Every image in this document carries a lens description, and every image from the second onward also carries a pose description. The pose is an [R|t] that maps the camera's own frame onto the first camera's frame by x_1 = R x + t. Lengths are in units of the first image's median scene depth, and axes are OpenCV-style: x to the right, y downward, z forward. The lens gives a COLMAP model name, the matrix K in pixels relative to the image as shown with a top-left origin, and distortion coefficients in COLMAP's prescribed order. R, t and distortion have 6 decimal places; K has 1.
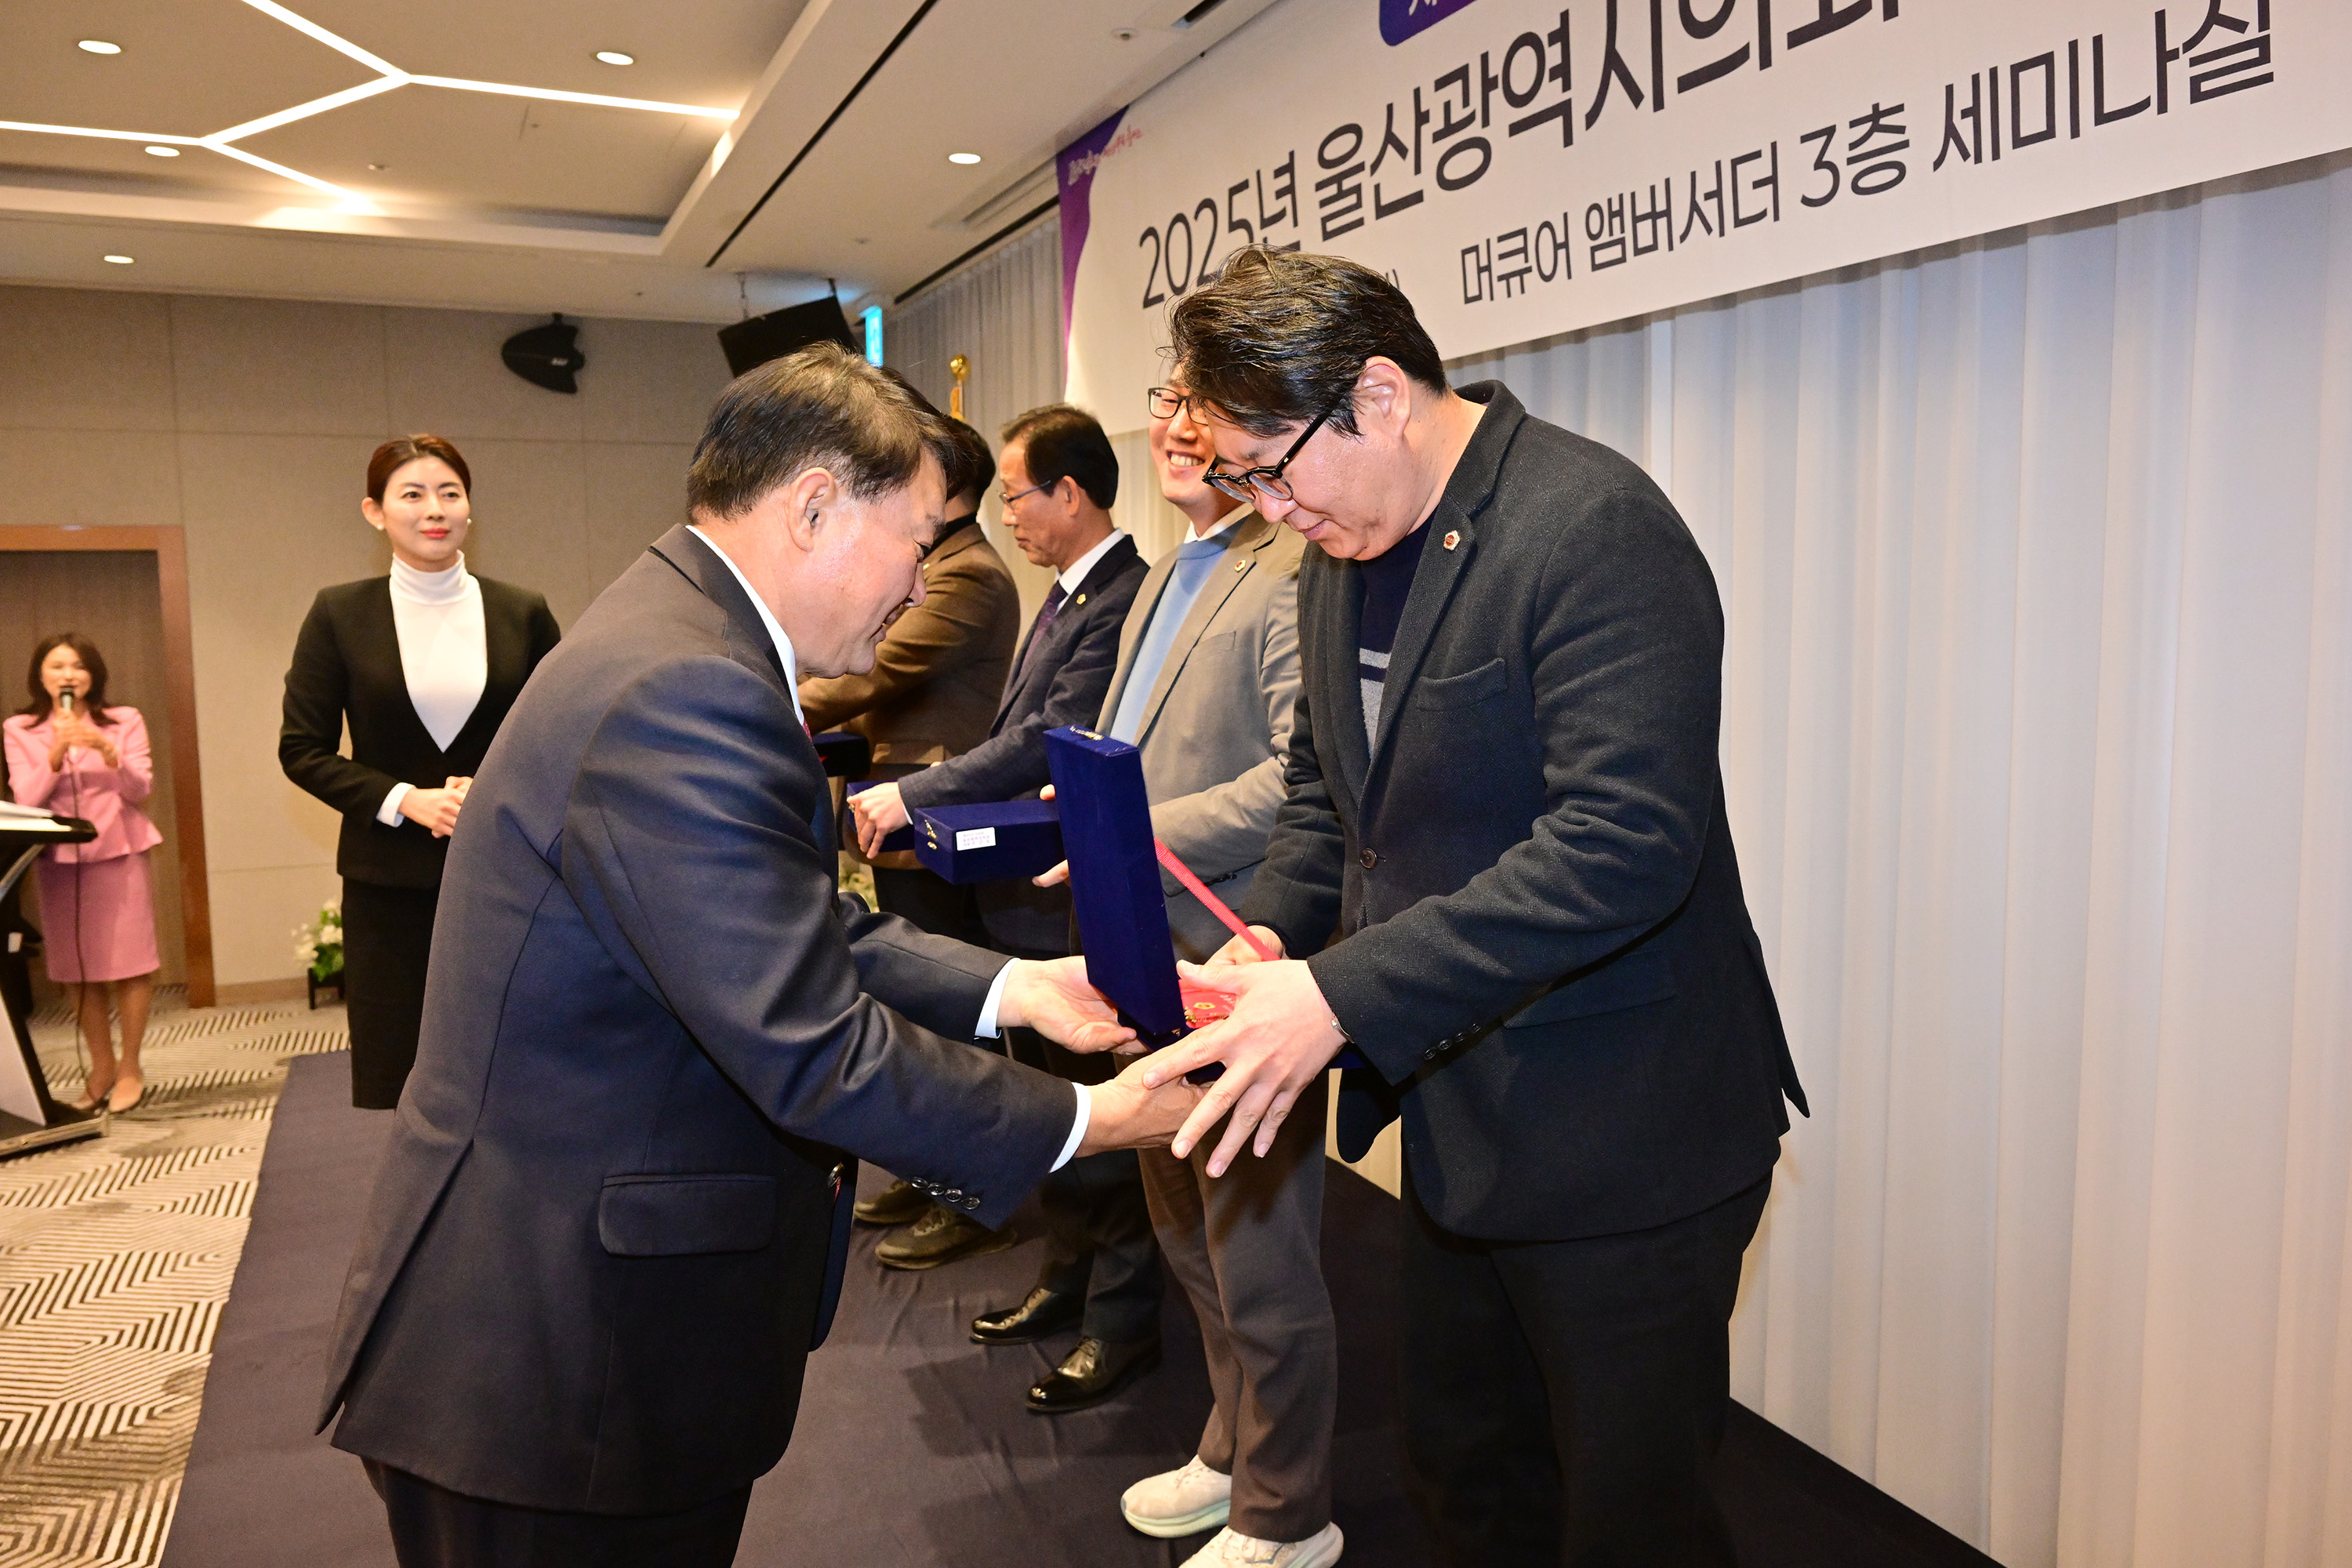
lens RADIAL K [[1610.7, 0, 1230.9], [0, 1610.7, 723.8], [0, 0, 1]] dist [0.008582, -0.005748]
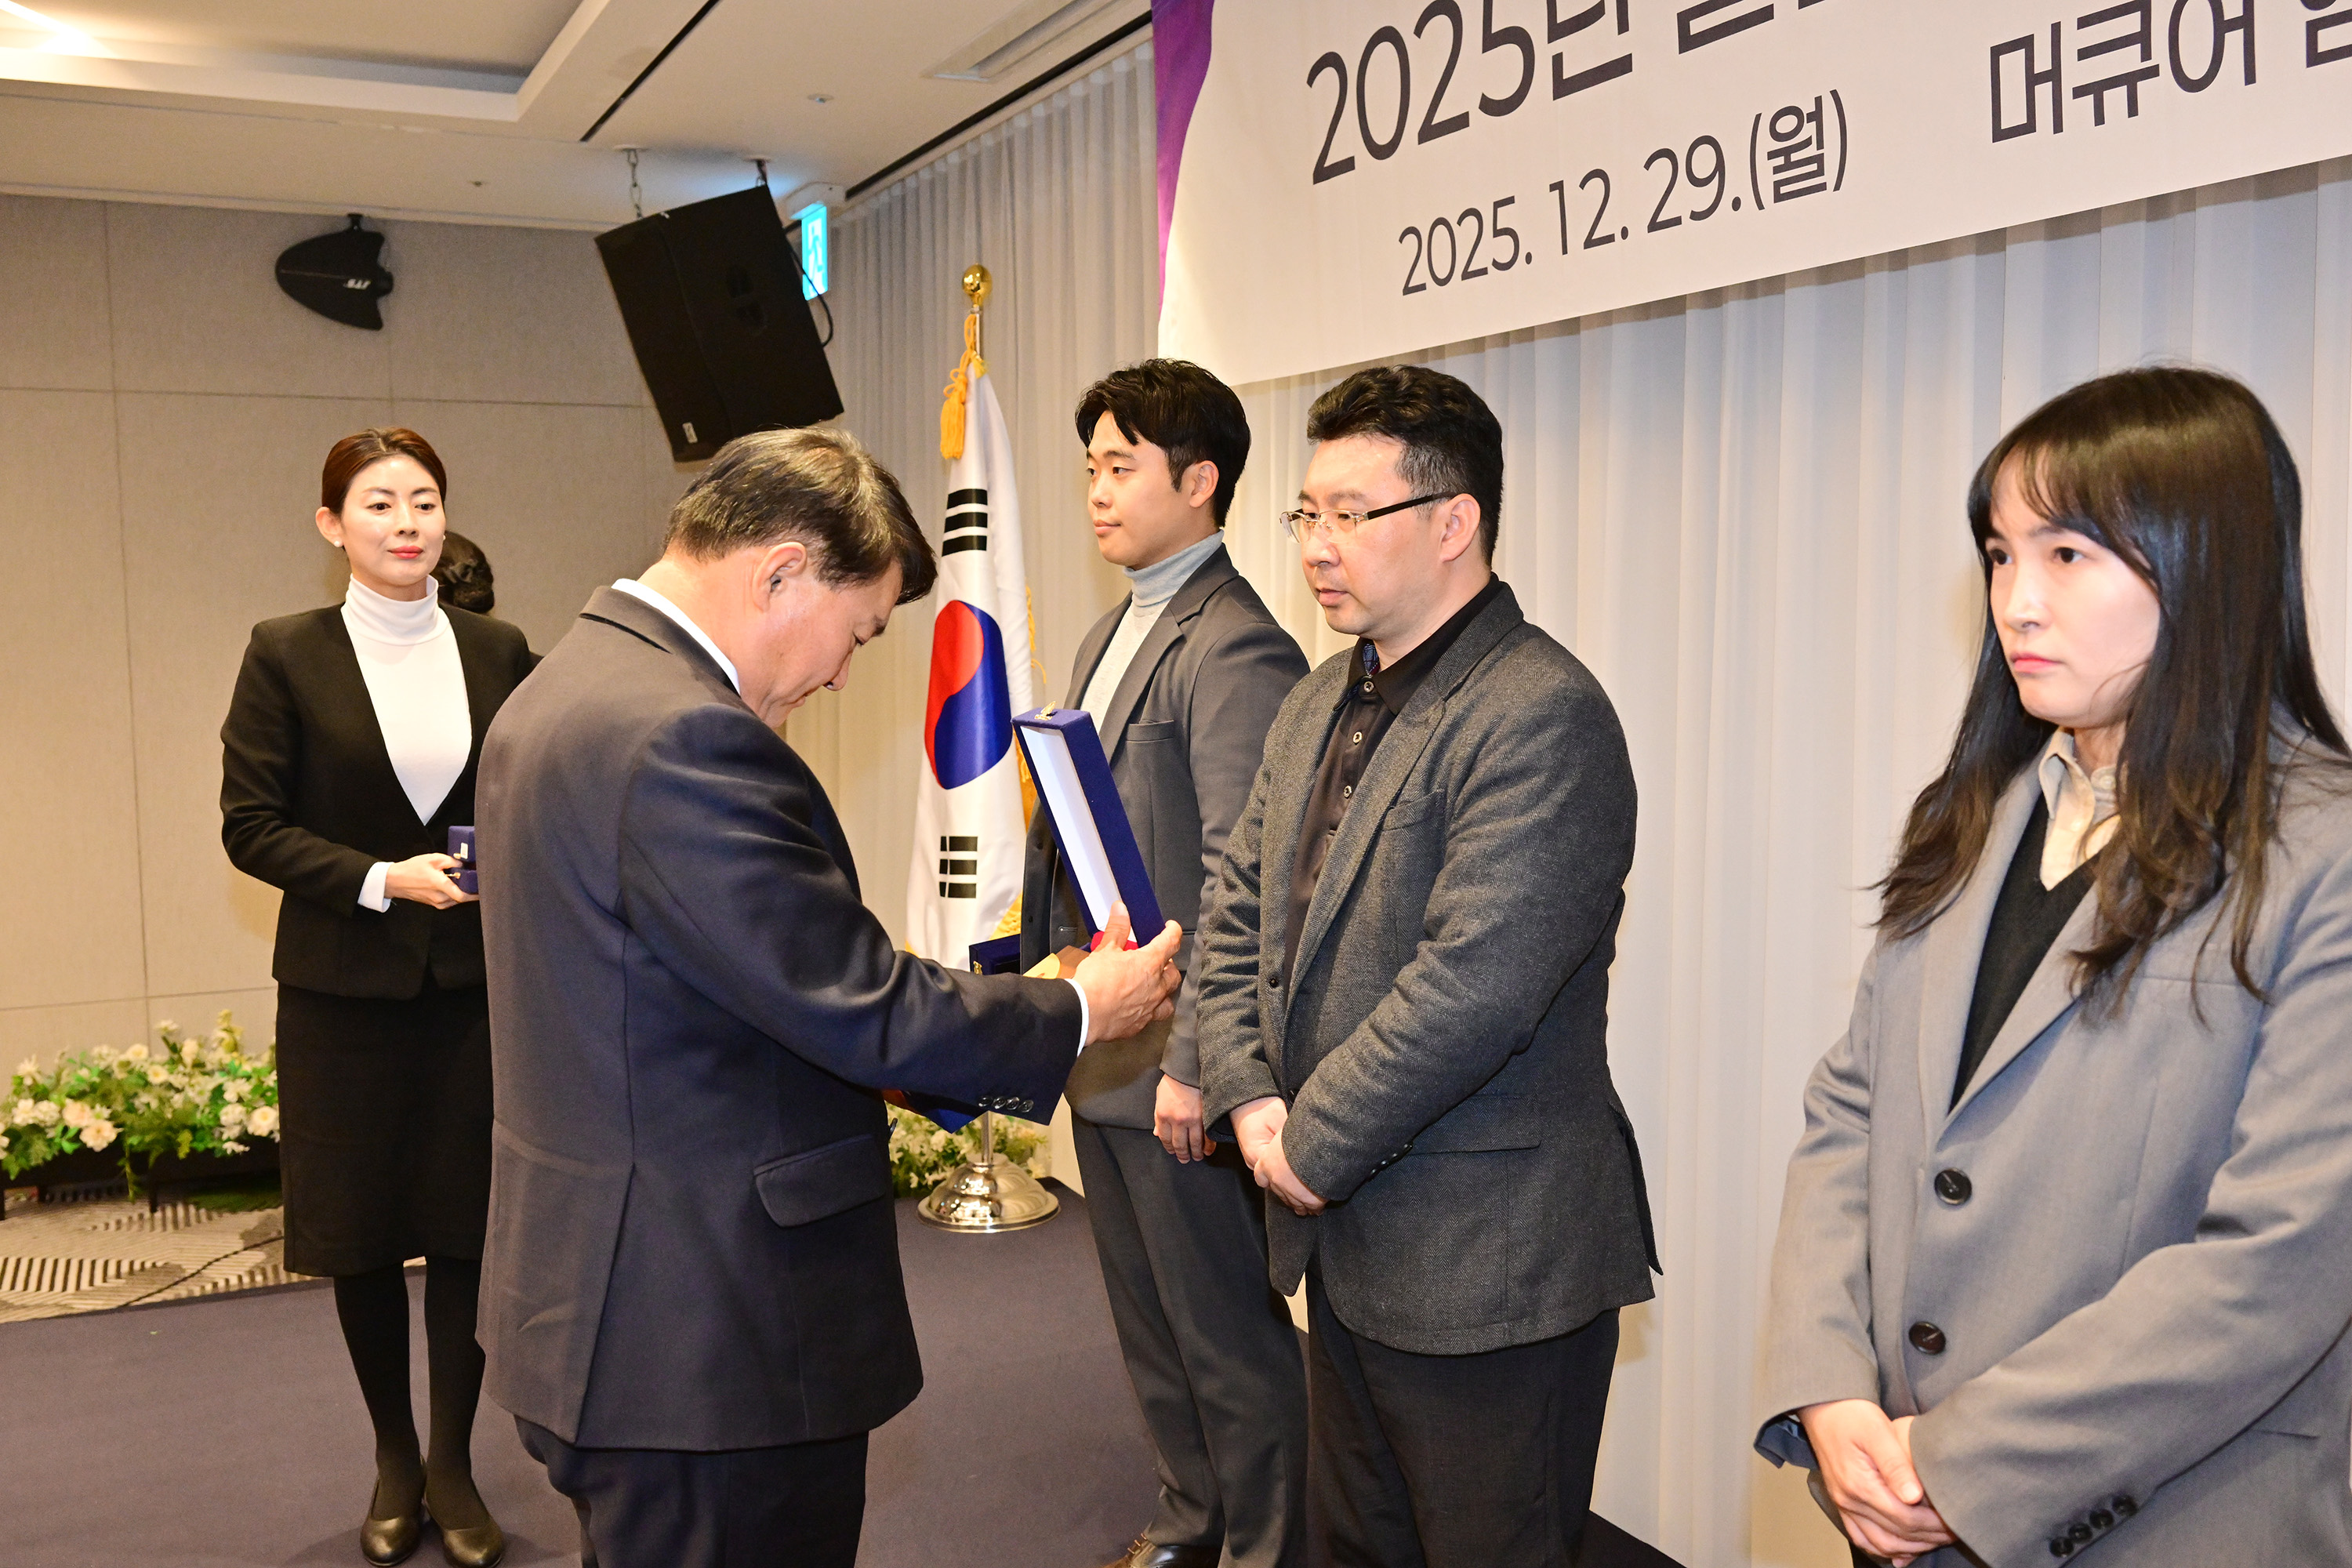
lens RADIAL K [[2127.1, 0, 1159.7], [0, 2127.1, 791.2], [0, 0, 1]] dist [0.021130, 0.000000]
pose [[0.999861, 0.004620, -0.016045, -0.129165], [-0.004582, 0.999987, 0.002417, -0.023593], [0.016056, -0.002343, 0.999868, 0.201270]]
